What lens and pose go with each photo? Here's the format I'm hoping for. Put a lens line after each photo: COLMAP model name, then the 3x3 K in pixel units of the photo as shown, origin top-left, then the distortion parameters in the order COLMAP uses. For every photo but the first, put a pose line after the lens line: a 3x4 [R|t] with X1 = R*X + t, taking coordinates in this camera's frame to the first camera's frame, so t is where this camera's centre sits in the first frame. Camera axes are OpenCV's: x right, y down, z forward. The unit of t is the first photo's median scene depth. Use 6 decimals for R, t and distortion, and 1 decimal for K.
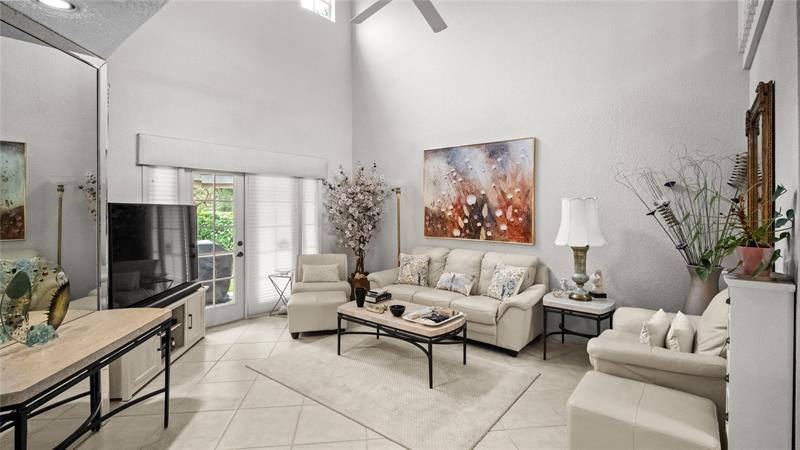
lens RADIAL K [[376.0, 0, 399.2], [0, 376.0, 201.9], [0, 0, 1]] dist [-0.000343, -0.000204]
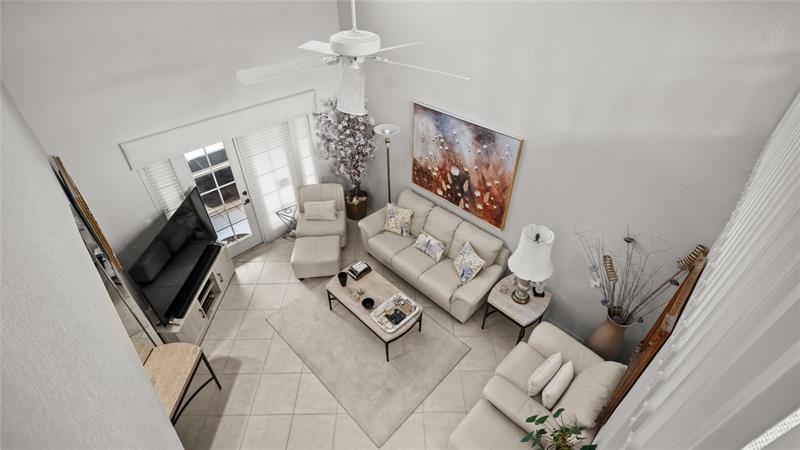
lens RADIAL K [[378.3, 0, 396.0], [0, 378.3, 214.0], [0, 0, 1]] dist [-0.000915, -0.000065]
pose [[0.993928, 0.060895, -0.091646, 0.137559], [0.008684, 0.786889, 0.617034, -0.547829], [0.109689, -0.614083, 0.781582, 0.129236]]
